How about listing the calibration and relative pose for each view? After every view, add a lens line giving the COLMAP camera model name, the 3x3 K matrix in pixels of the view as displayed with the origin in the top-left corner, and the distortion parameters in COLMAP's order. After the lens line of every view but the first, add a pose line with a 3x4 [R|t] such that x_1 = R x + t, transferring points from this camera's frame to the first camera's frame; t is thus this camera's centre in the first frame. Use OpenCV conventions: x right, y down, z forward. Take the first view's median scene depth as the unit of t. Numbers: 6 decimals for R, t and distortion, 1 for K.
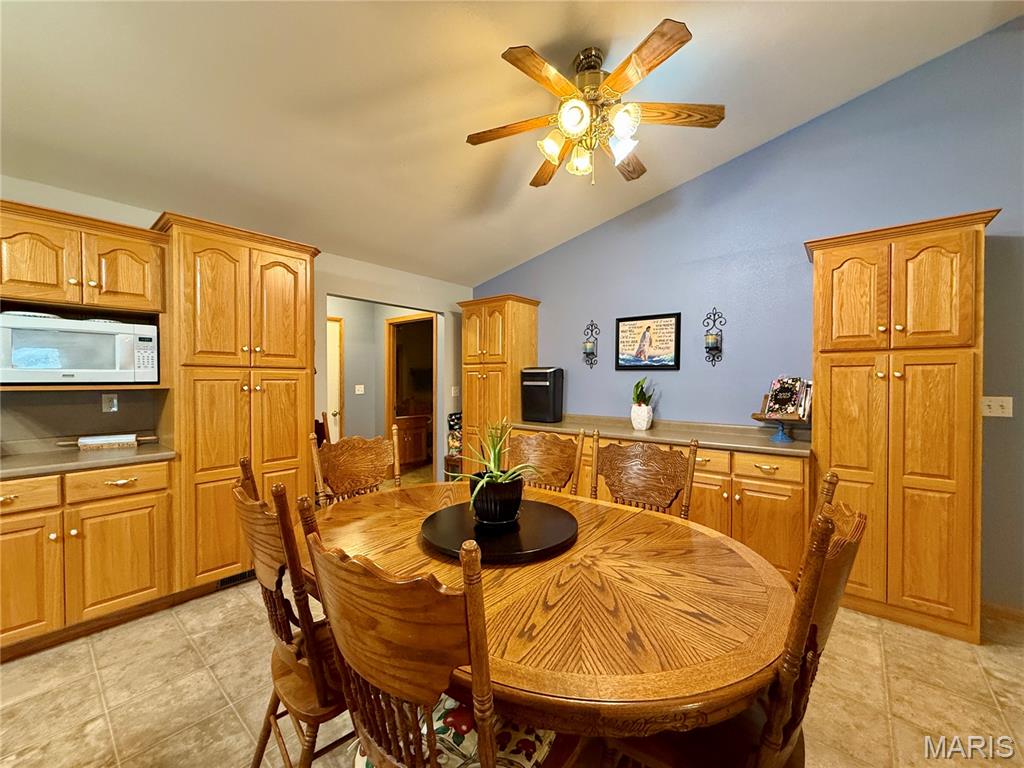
lens RADIAL K [[409.0, 0, 509.8], [0, 409.0, 384.7], [0, 0, 1]] dist [-0.000862, 0.000412]
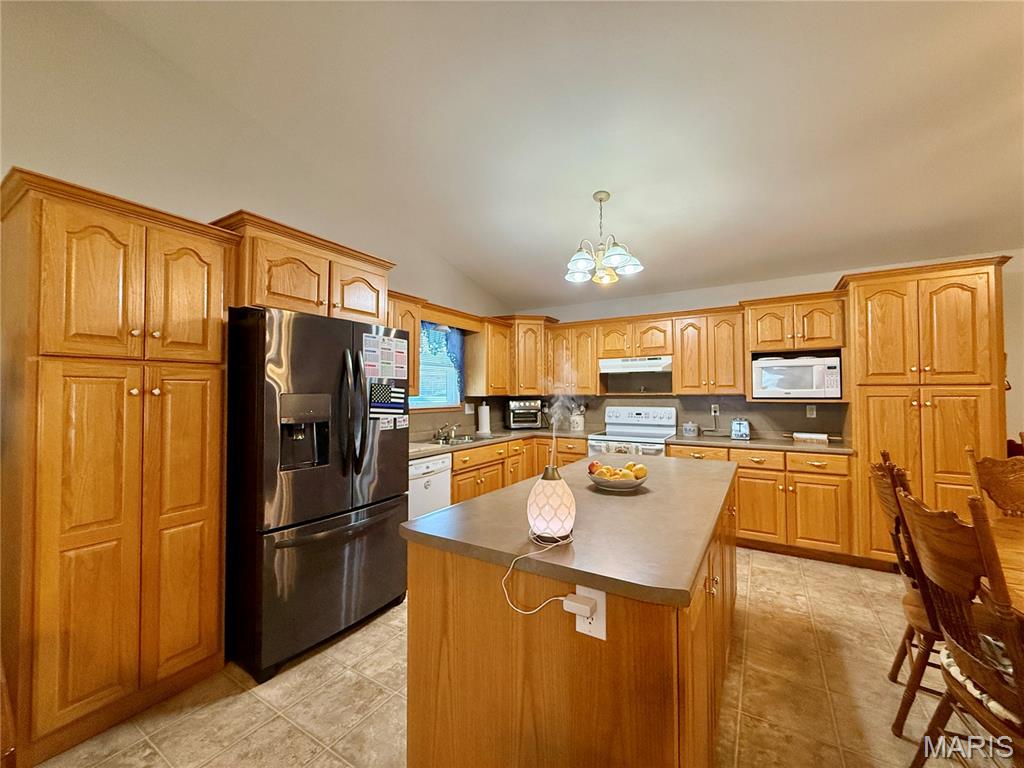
lens RADIAL K [[409.0, 0, 510.4], [0, 409.0, 384.7], [0, 0, 1]] dist [-0.000862, 0.000412]
pose [[0.145694, -0.023055, -0.989061, 0.340212], [-0.009563, 0.999649, -0.024711, -0.004941], [0.989284, 0.013058, 0.145422, -0.302915]]
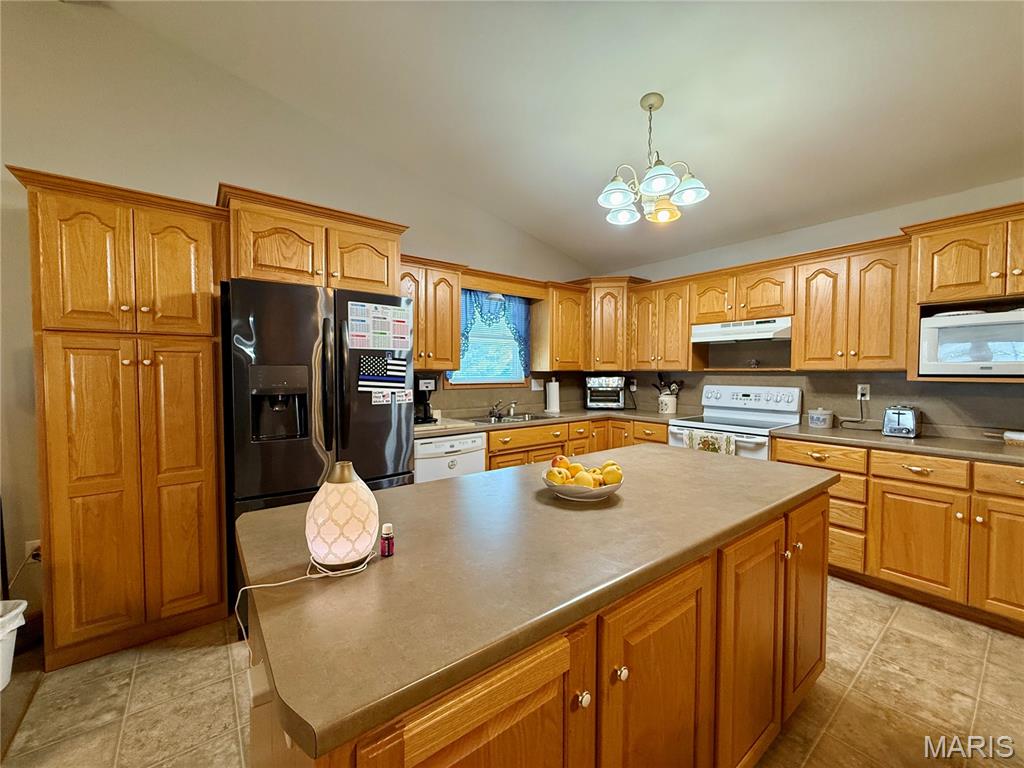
lens RADIAL K [[409.0, 0, 510.4], [0, 409.0, 384.3], [0, 0, 1]] dist [-0.000862, 0.000412]
pose [[-0.212836, 0.030232, -0.976620, 0.154986], [-0.014687, 0.999309, 0.034135, 0.001161], [0.976978, 0.021608, -0.212245, 0.042787]]
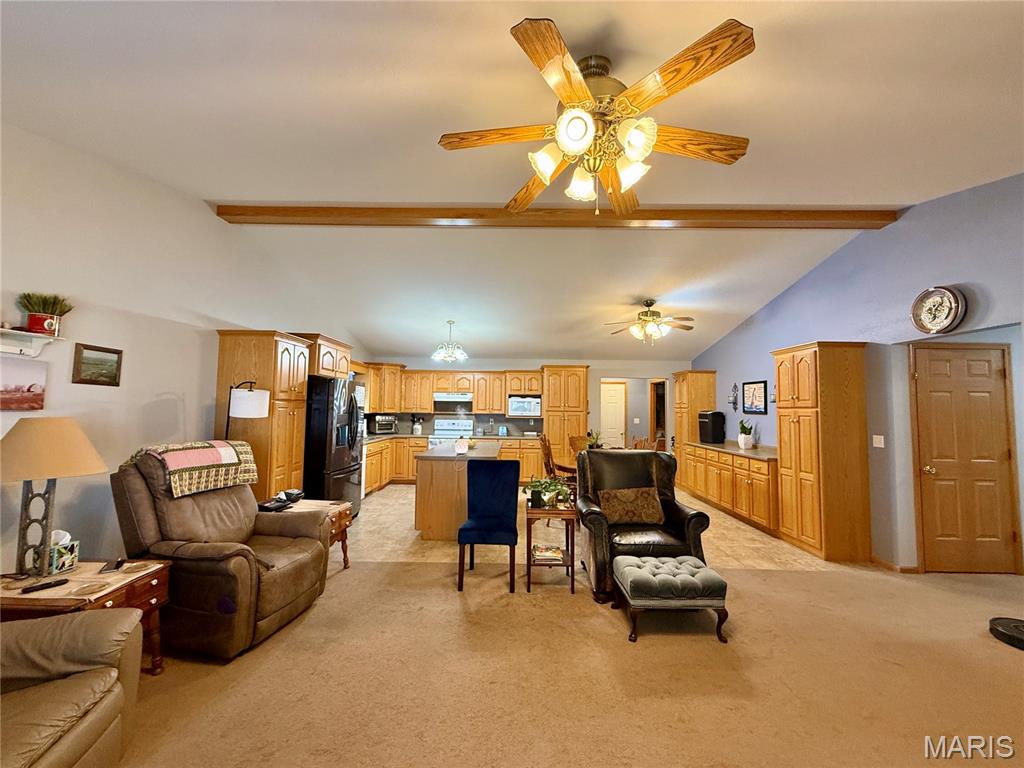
lens RADIAL K [[409.0, 0, 510.3], [0, 409.0, 382.8], [0, 0, 1]] dist [-0.000862, 0.000412]
pose [[0.633360, -0.040503, -0.772797, 1.477372], [-0.023022, 0.997201, -0.071133, -0.031424], [0.773515, 0.062844, 0.630655, -1.227257]]
